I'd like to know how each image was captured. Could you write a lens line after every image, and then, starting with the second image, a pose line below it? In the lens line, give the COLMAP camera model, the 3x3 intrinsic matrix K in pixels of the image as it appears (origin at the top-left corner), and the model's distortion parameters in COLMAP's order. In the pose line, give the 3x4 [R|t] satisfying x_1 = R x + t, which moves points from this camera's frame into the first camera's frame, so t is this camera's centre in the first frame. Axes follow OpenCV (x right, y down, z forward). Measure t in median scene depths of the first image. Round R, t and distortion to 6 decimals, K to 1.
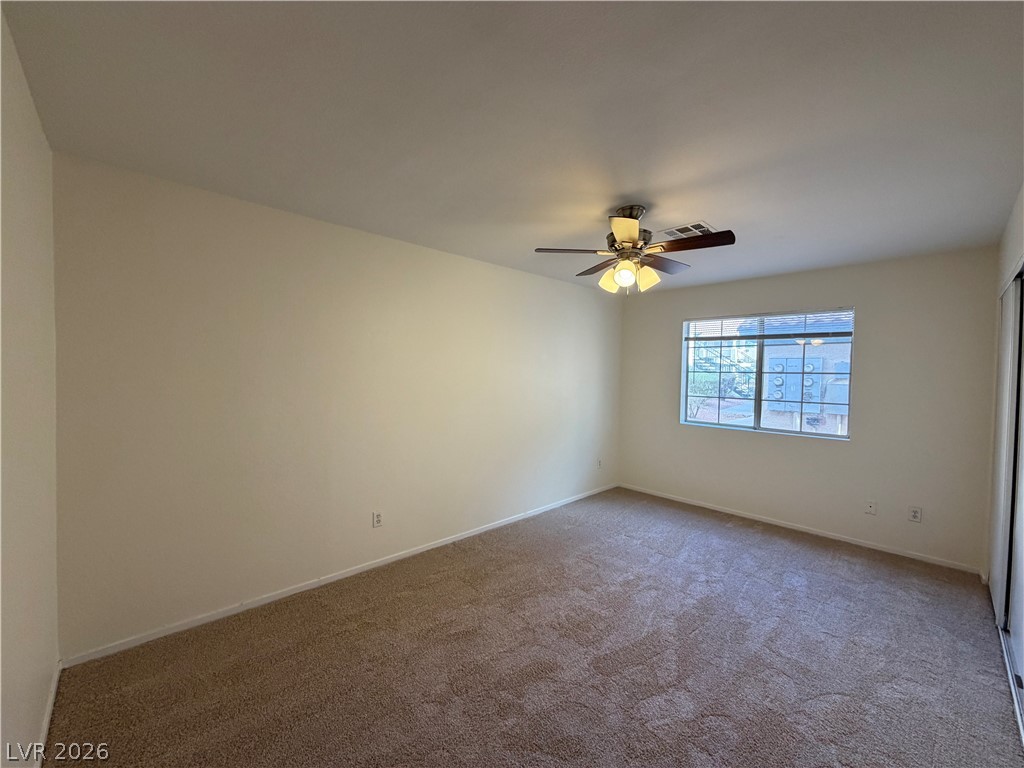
lens RADIAL K [[408.7, 0, 515.0], [0, 408.7, 383.2], [0, 0, 1]] dist [-0.000706, 0.000191]
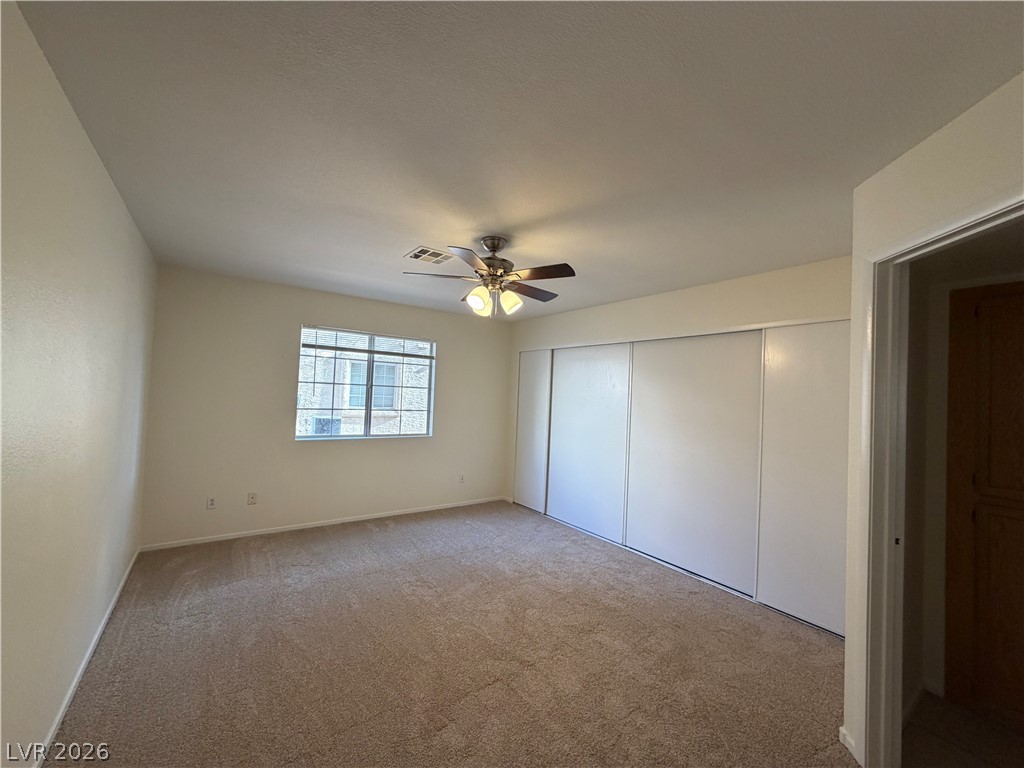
lens RADIAL K [[408.7, 0, 513.4], [0, 408.7, 384.8], [0, 0, 1]] dist [-0.000706, 0.000191]
pose [[0.143539, 0.007397, 0.989617, -0.476329], [-0.010801, 0.999924, -0.005908, -0.026491], [-0.989586, -0.009841, 0.143608, 0.488781]]
